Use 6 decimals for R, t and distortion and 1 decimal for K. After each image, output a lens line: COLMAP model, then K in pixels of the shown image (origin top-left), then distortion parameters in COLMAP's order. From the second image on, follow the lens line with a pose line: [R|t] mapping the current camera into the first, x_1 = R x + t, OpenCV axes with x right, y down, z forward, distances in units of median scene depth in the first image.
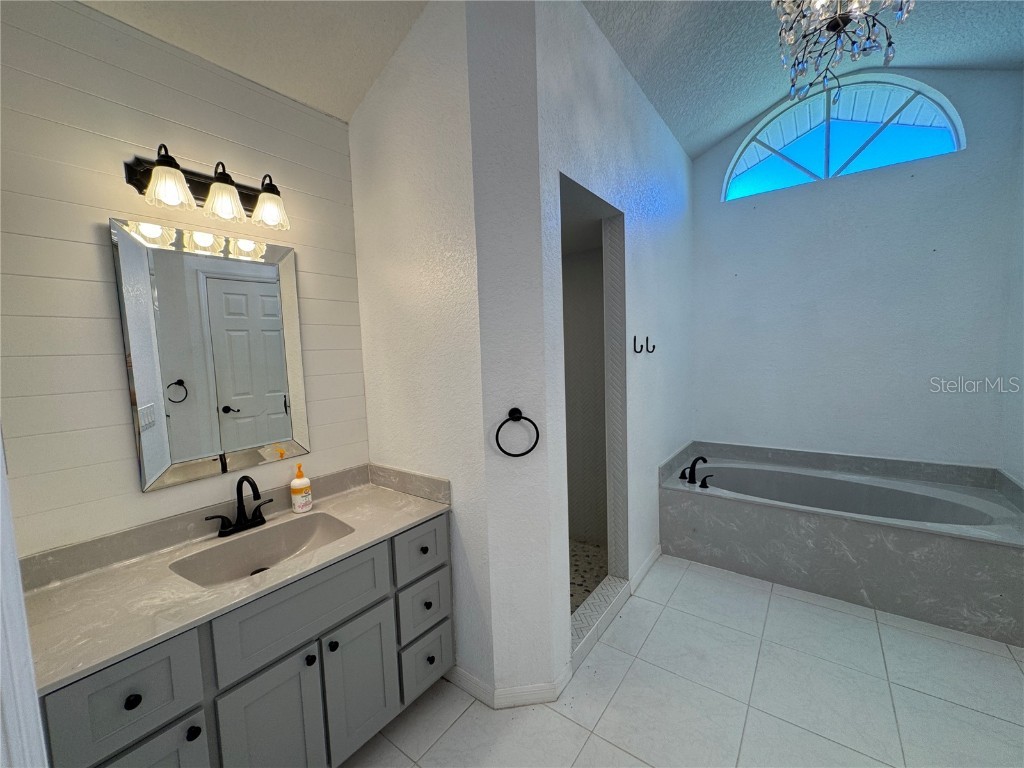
lens RADIAL K [[409.6, 0, 513.4], [0, 409.6, 383.9], [0, 0, 1]] dist [-0.004825, 0.000680]
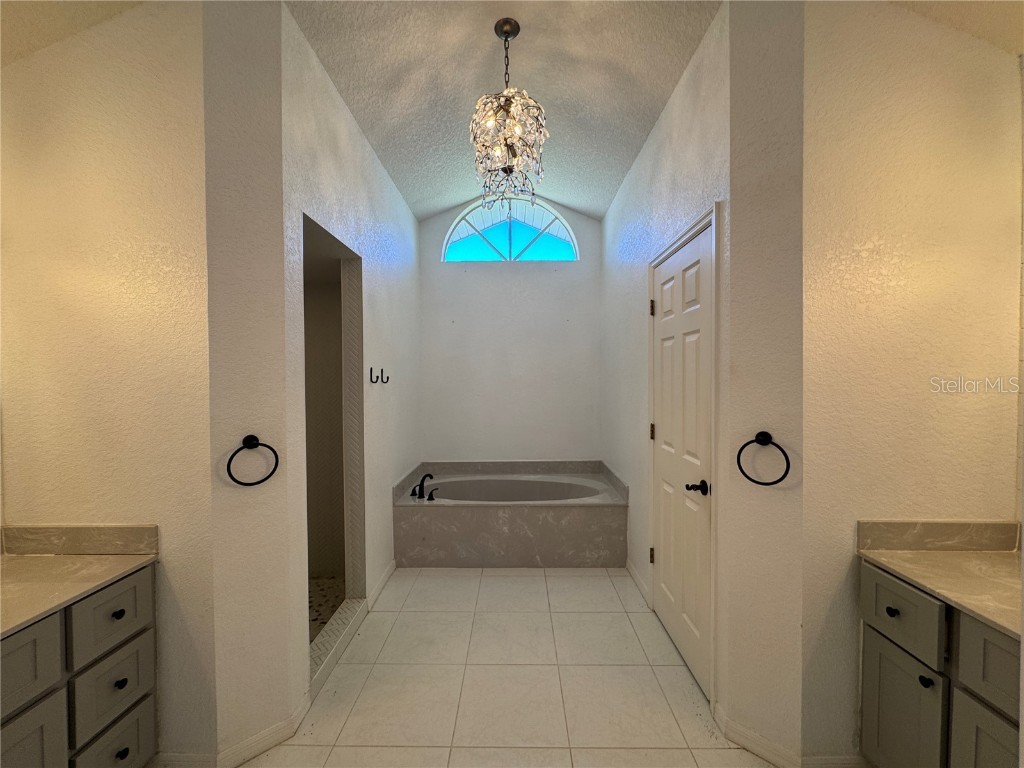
lens RADIAL K [[409.6, 0, 506.6], [0, 409.6, 386.6], [0, 0, 1]] dist [-0.004825, 0.000680]
pose [[0.814607, 0.016926, 0.579767, -0.061746], [0.024571, 0.997670, -0.063650, 0.018614], [-0.579493, 0.066095, 0.812292, -0.143944]]
